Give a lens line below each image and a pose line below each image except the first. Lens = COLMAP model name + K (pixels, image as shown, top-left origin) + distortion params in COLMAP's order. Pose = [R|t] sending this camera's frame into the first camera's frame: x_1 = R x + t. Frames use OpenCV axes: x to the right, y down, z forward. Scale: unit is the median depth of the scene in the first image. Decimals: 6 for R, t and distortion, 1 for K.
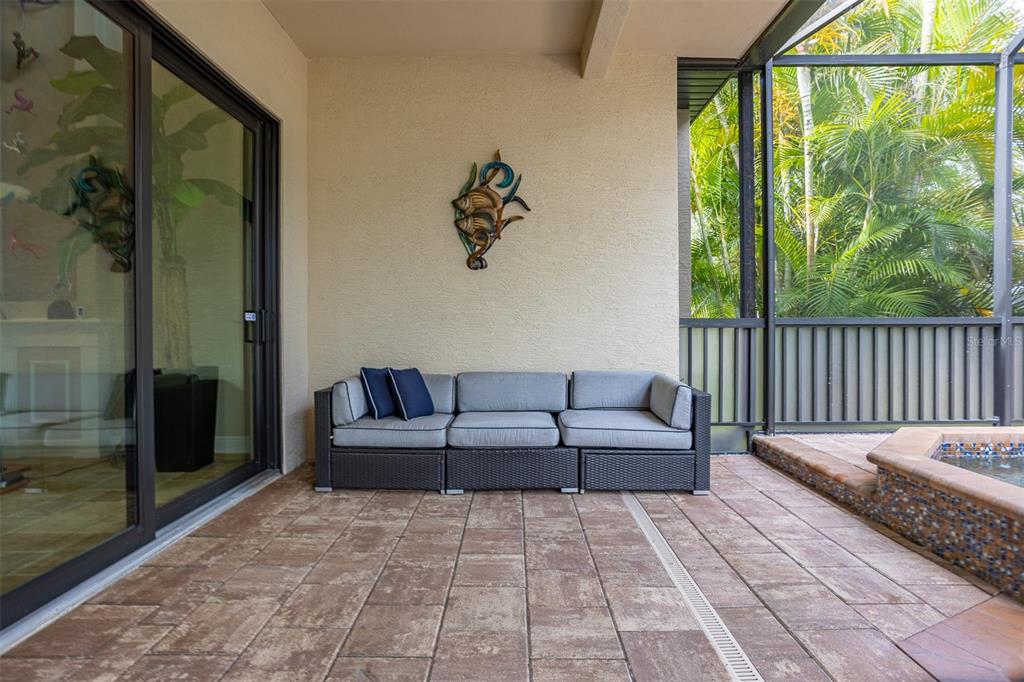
lens RADIAL K [[522.6, 0, 515.0], [0, 522.6, 334.4], [0, 0, 1]] dist [-0.047085, 0.029903]
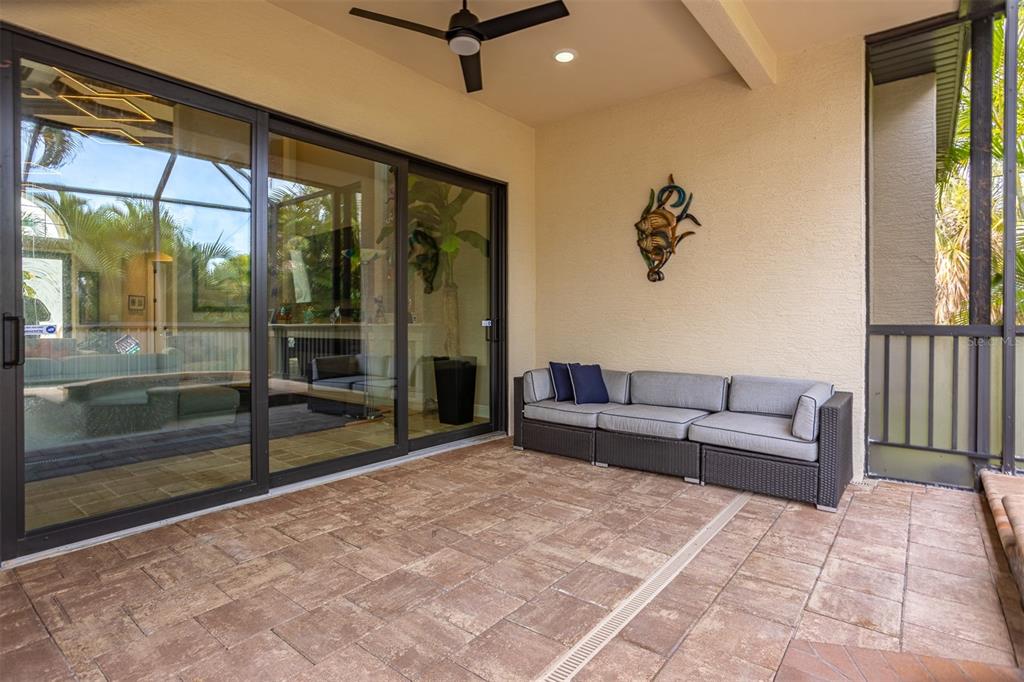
lens RADIAL K [[516.7, 0, 506.2], [0, 516.7, 333.8], [0, 0, 1]] dist [-0.043642, 0.026587]
pose [[0.781392, 0.015456, -0.623849, 0.471239], [-0.010021, 0.999875, 0.012221, -0.025313], [0.623960, -0.003298, 0.781449, -0.108912]]
